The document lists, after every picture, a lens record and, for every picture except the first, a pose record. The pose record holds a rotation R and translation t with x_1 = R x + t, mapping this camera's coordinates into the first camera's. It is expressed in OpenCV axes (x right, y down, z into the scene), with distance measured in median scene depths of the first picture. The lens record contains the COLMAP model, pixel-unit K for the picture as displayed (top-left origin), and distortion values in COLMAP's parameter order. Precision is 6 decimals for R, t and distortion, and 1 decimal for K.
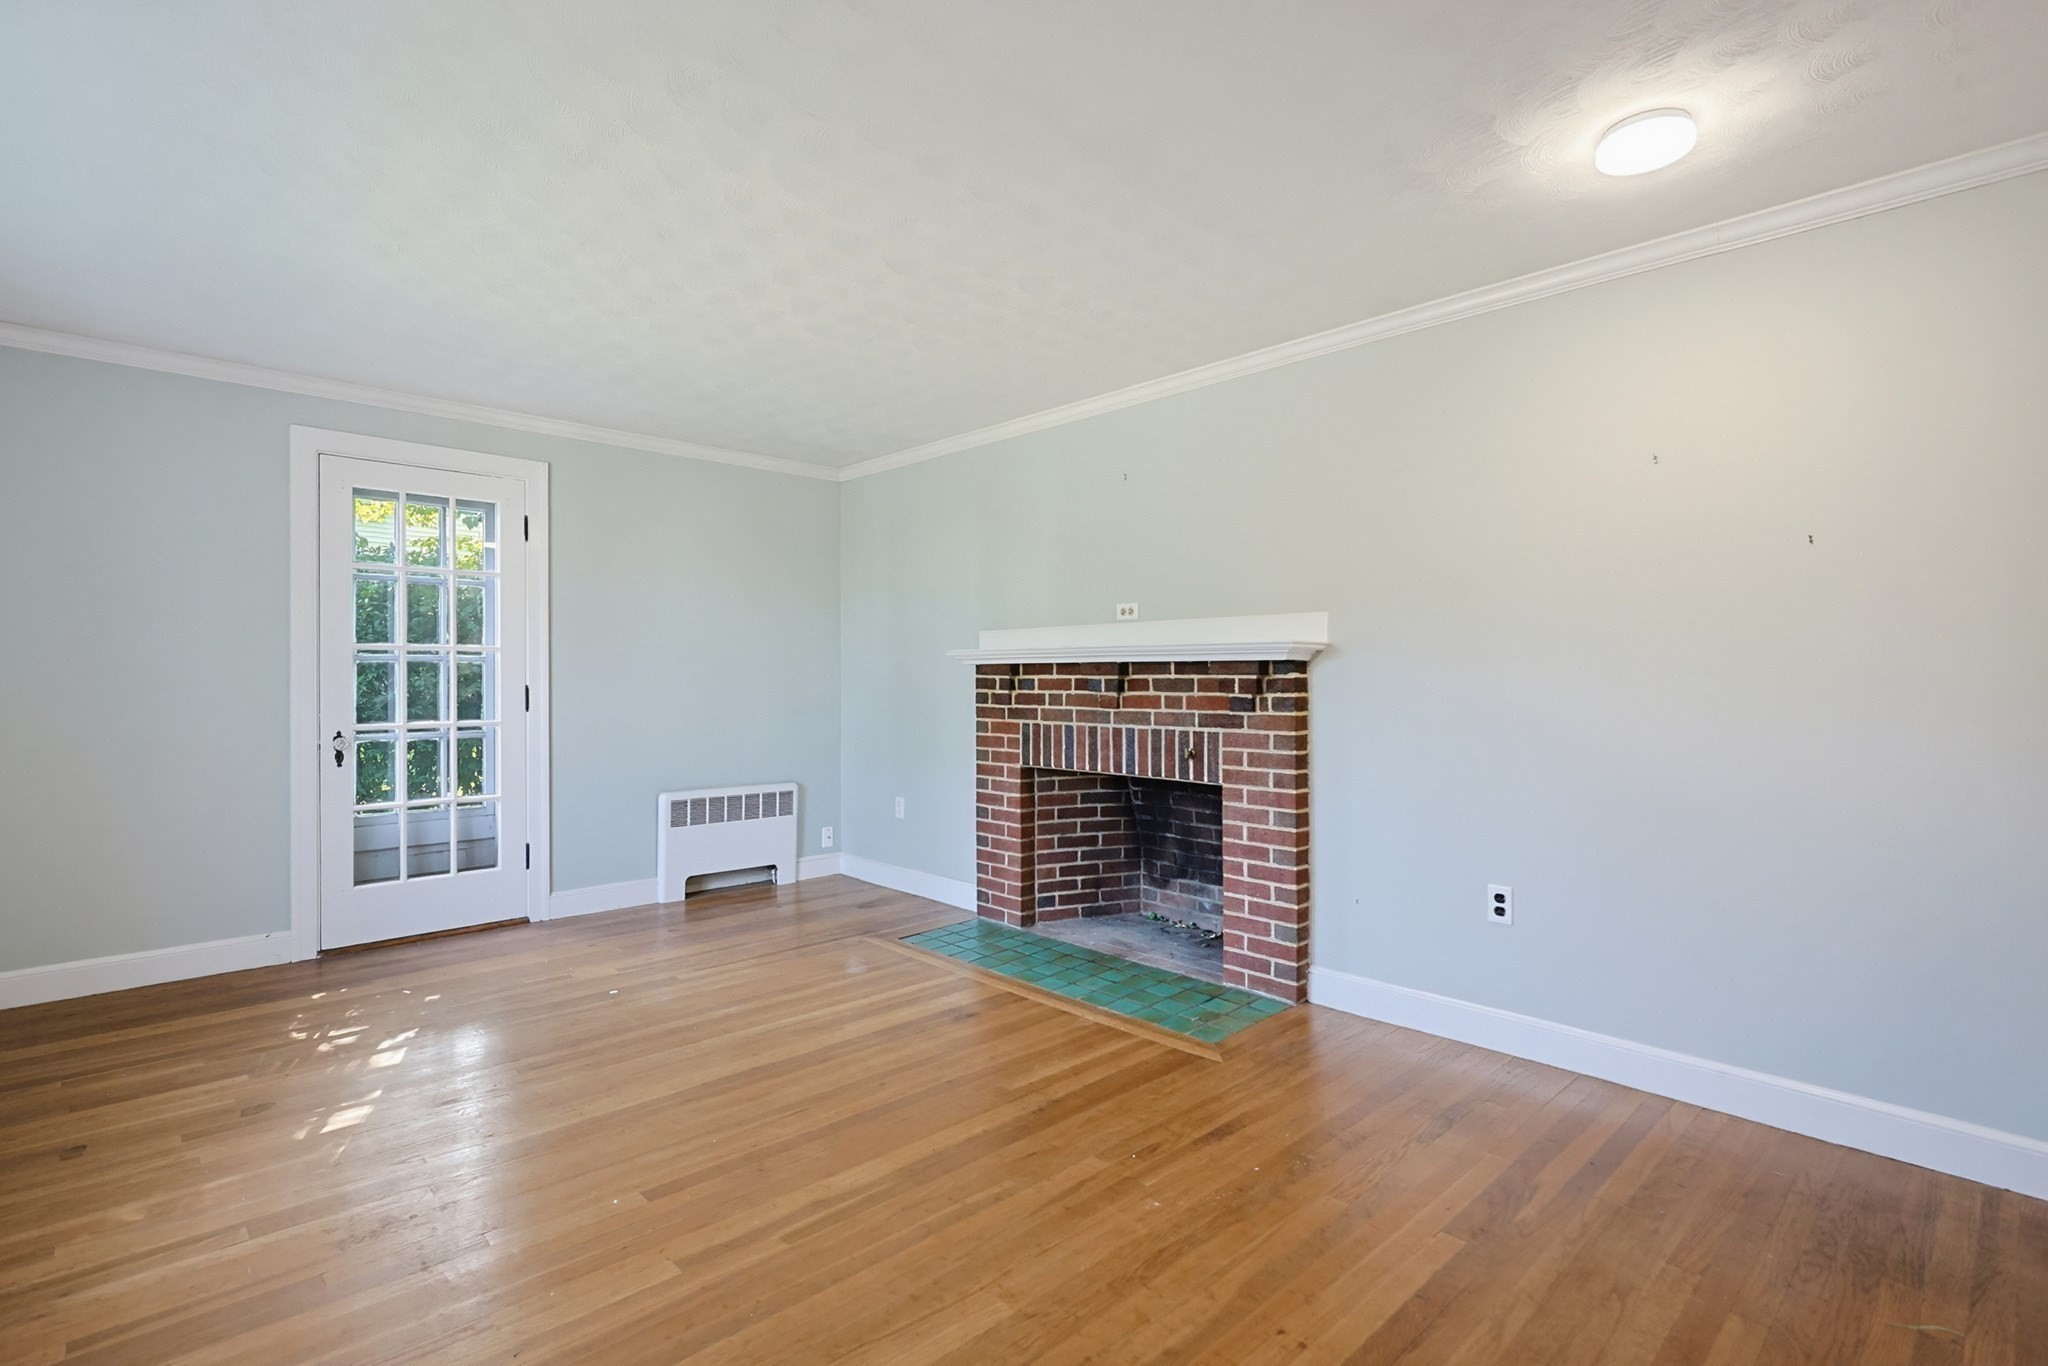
lens RADIAL K [[943.2, 0, 1028.5], [0, 943.2, 676.4], [0, 0, 1]] dist [-0.000145, -0.000446]
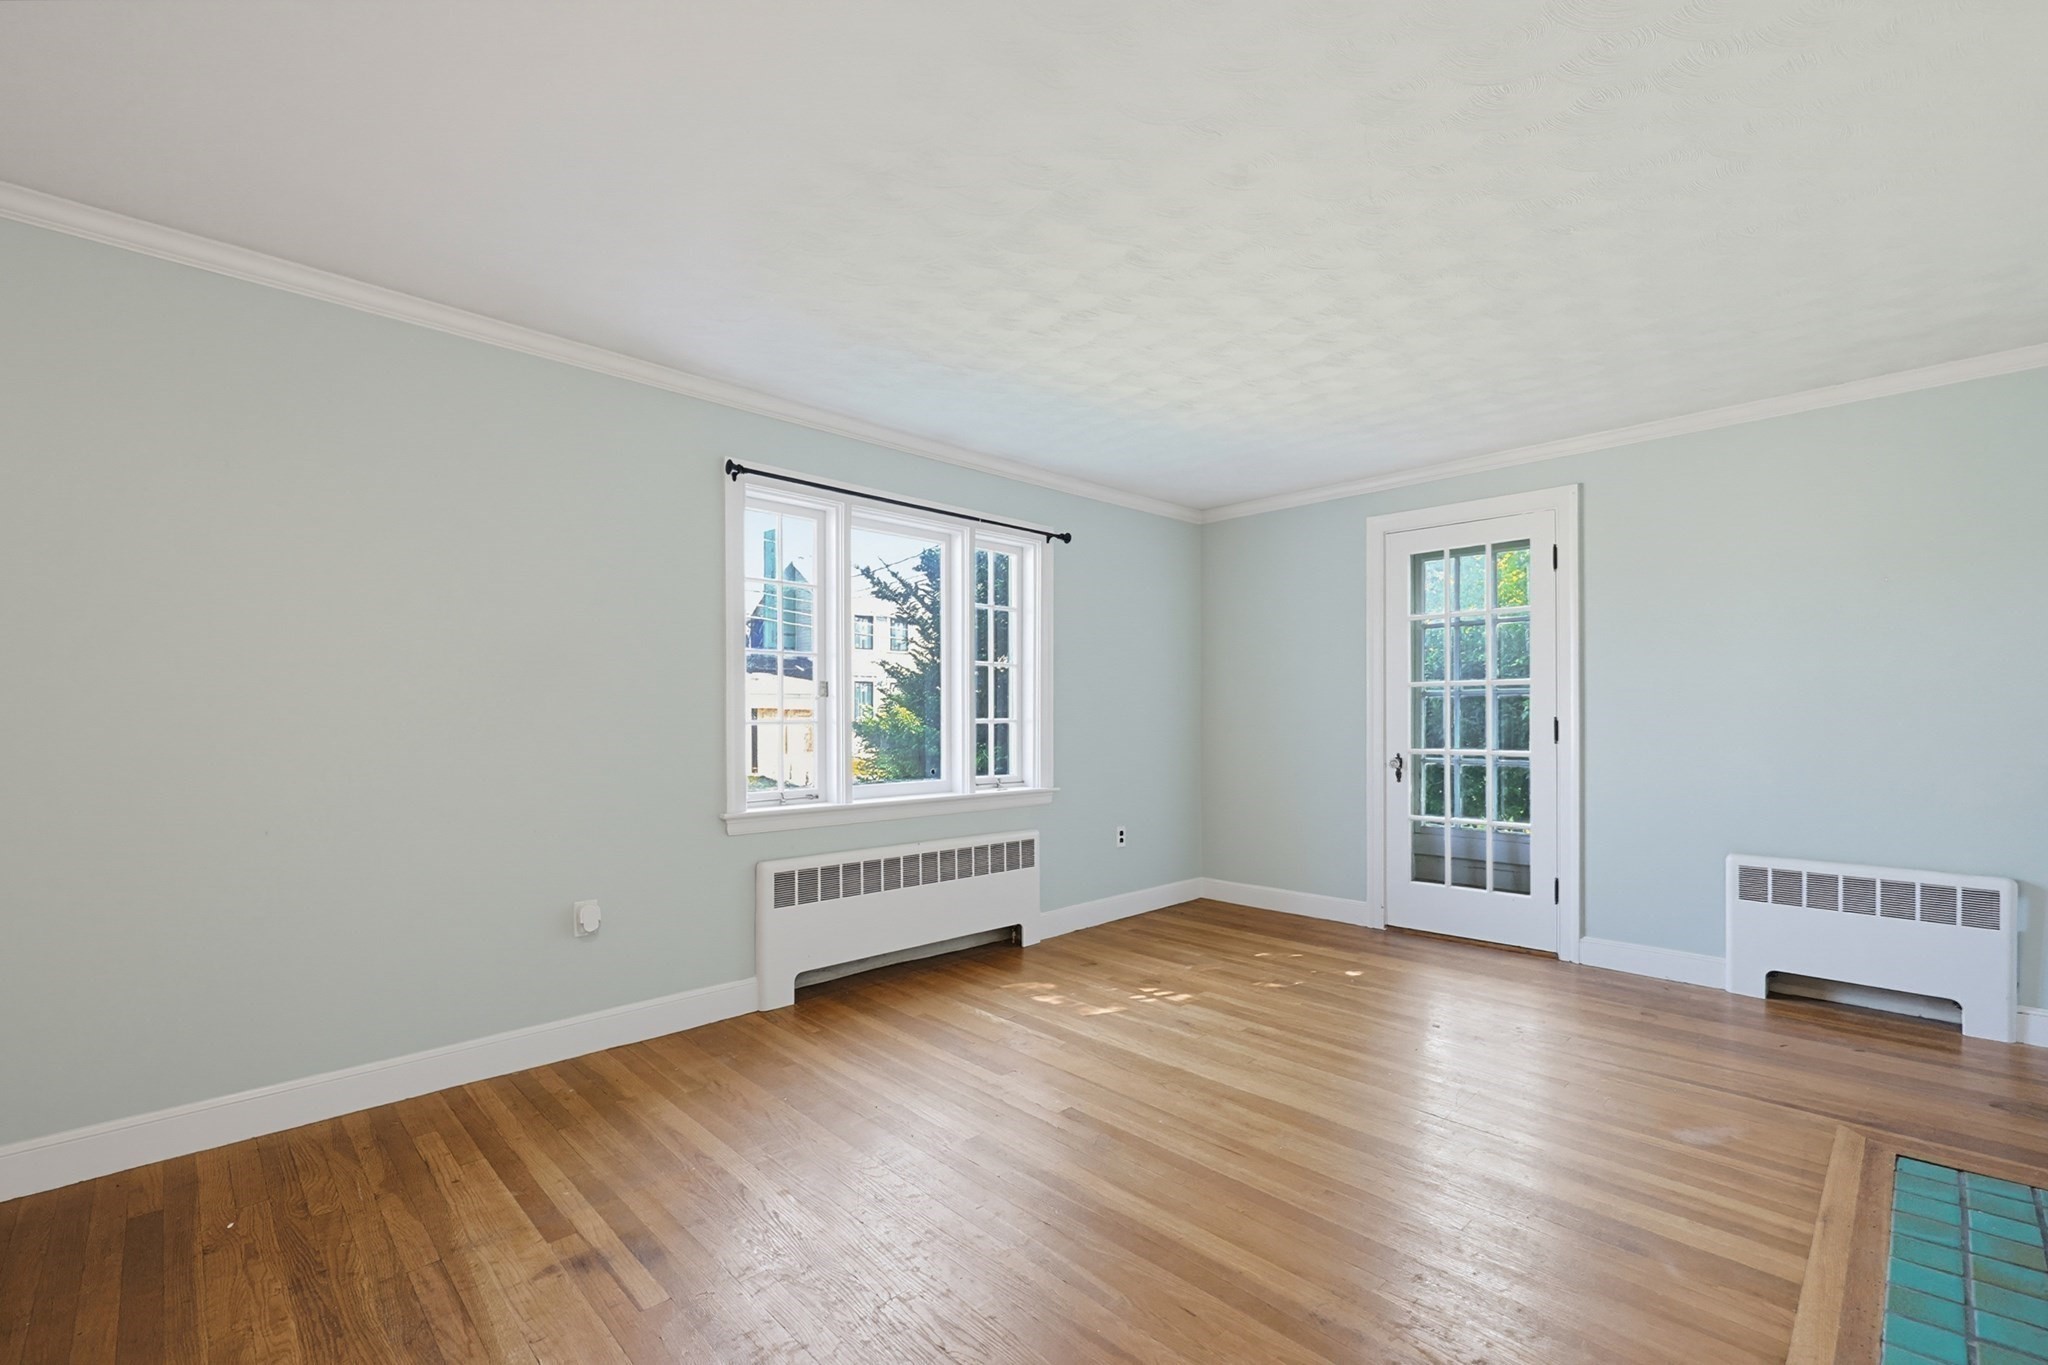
lens RADIAL K [[887.4, 0, 1032.8], [0, 887.4, 720.9], [0, 0, 1]] dist [0.002570, -0.000367]
pose [[0.019839, 0.008626, -0.999766, 0.396801], [0.004630, 0.999951, 0.008719, 0.002859], [0.999792, -0.004802, 0.019798, 0.455607]]
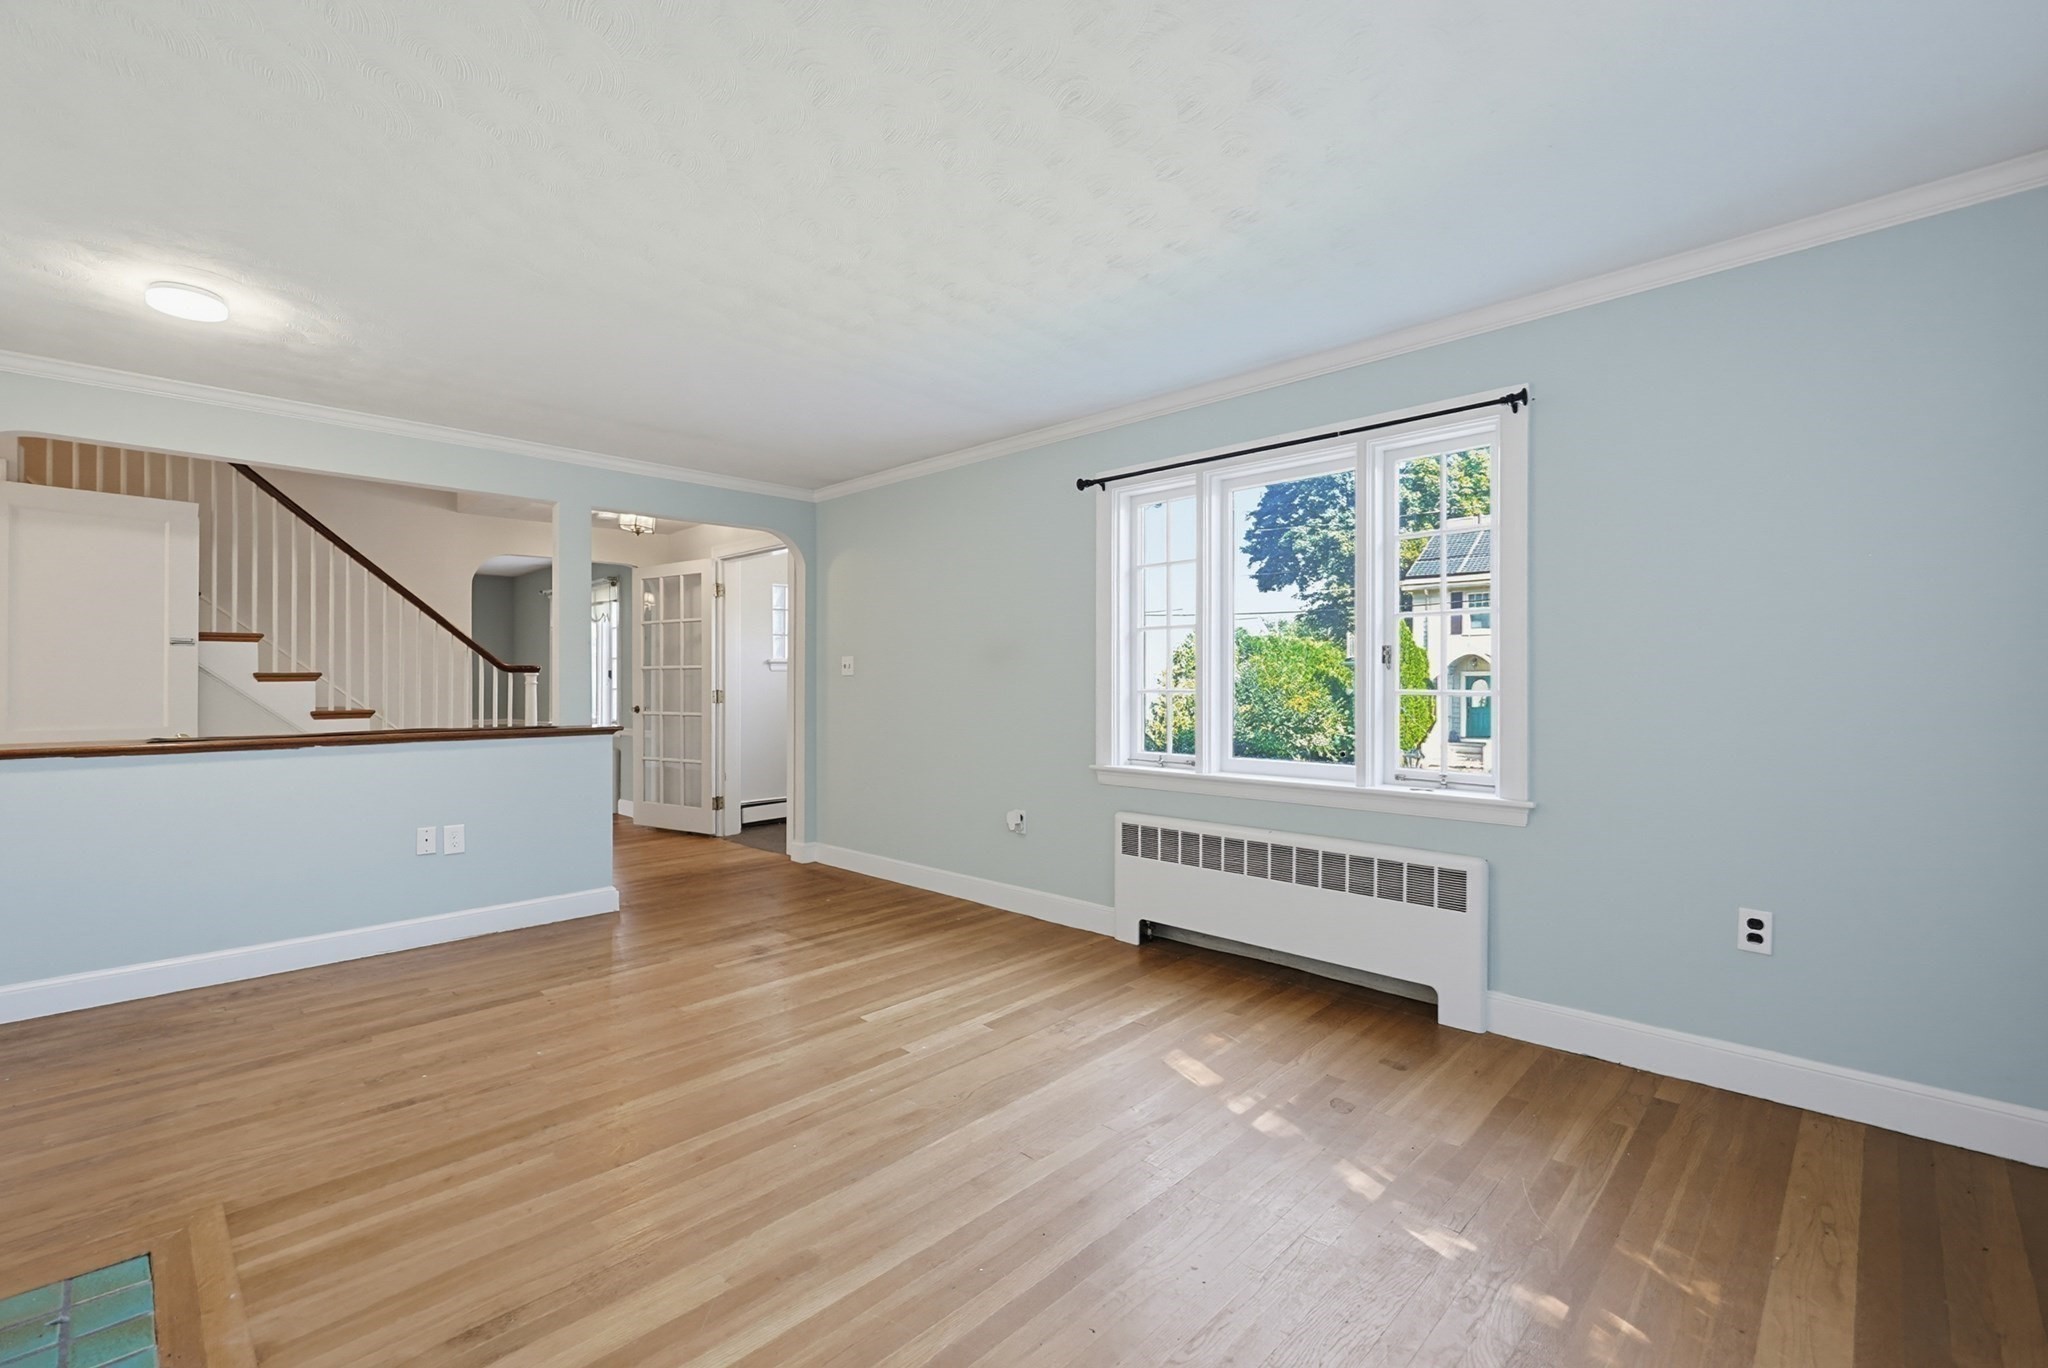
lens RADIAL K [[887.4, 0, 1036.3], [0, 887.4, 688.5], [0, 0, 1]] dist [0.002570, -0.000367]
pose [[-0.998529, 0.001594, -0.054195, -0.258363], [0.001484, 0.999997, 0.002069, 0.005657], [0.054198, 0.001986, -0.998528, 1.136666]]
